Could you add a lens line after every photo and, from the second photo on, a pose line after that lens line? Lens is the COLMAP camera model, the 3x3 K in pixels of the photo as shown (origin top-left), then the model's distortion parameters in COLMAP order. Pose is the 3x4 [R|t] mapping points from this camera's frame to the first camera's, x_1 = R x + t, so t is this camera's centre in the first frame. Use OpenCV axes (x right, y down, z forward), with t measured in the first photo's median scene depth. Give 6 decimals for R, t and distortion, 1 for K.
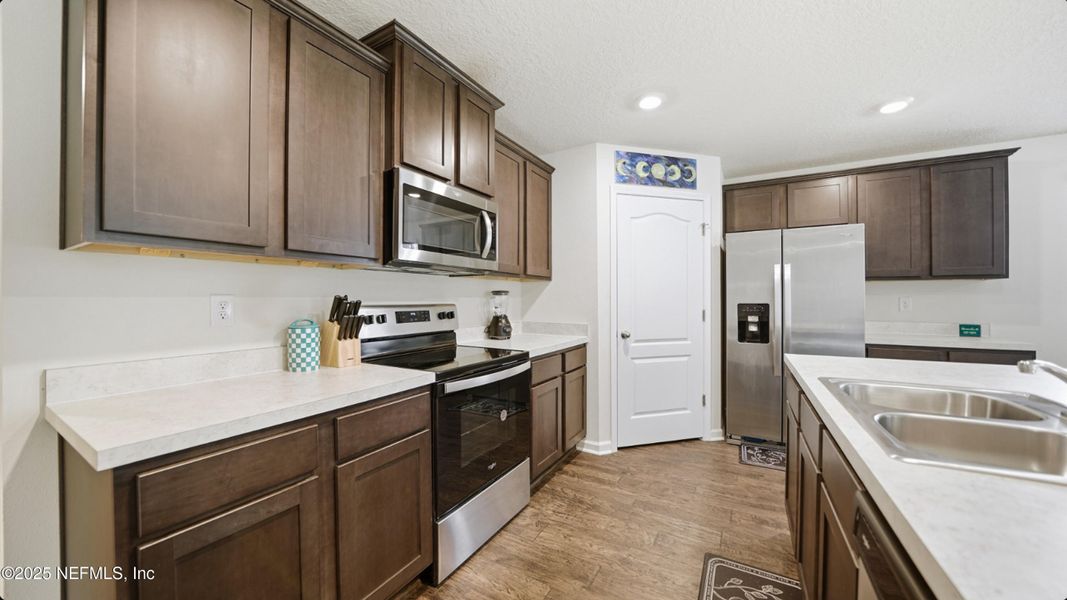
lens RADIAL K [[378.8, 0, 533.0], [0, 378.8, 298.3], [0, 0, 1]] dist [-0.022211, 0.000843]
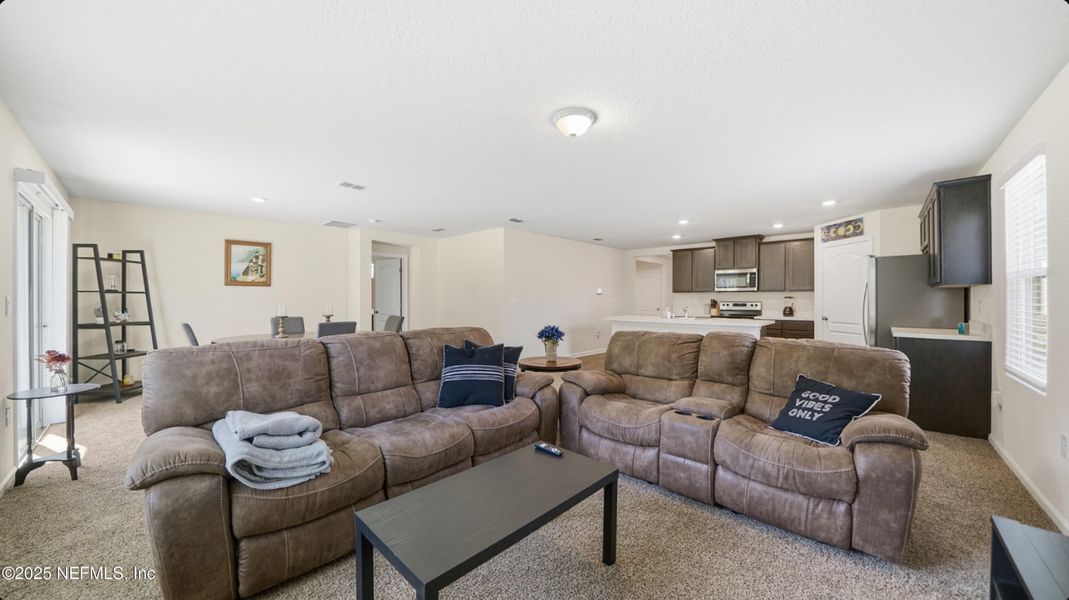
lens RADIAL K [[379.5, 0, 537.7], [0, 379.5, 299.6], [0, 0, 1]] dist [-0.022211, 0.000843]
pose [[-0.206875, 0.002008, -0.978365, 2.493227], [-0.002257, 0.999994, 0.002529, -0.003815], [0.978365, 0.002732, -0.206869, -0.074846]]
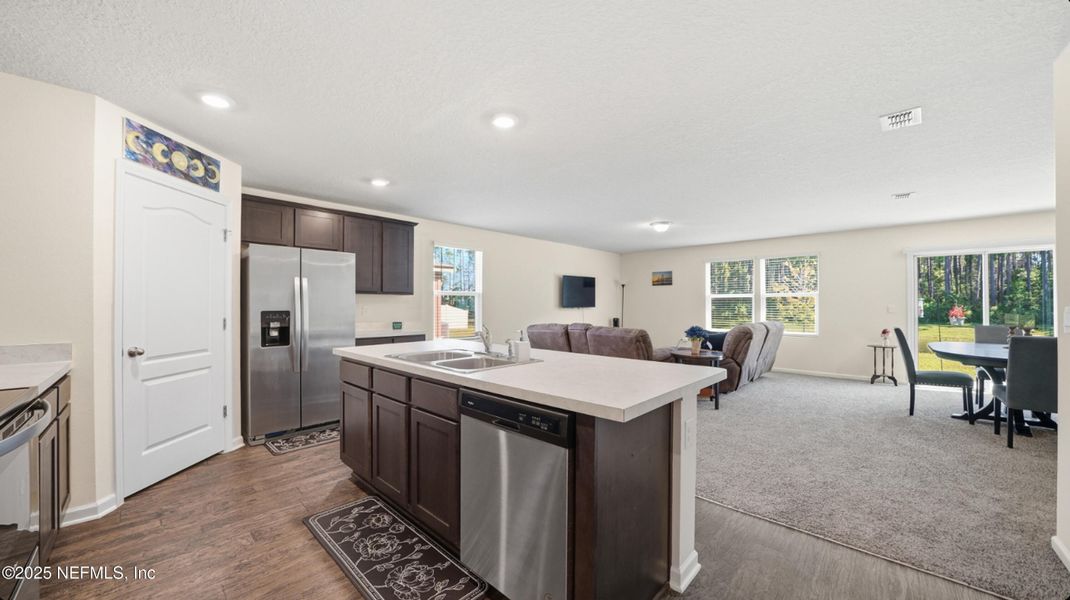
lens RADIAL K [[379.8, 0, 543.1], [0, 379.8, 302.1], [0, 0, 1]] dist [-0.022211, 0.000843]
pose [[0.208813, 0.009580, 0.977909, -0.339133], [0.000363, 0.999951, -0.009874, -0.000803], [-0.977956, 0.002416, 0.208799, -0.004018]]
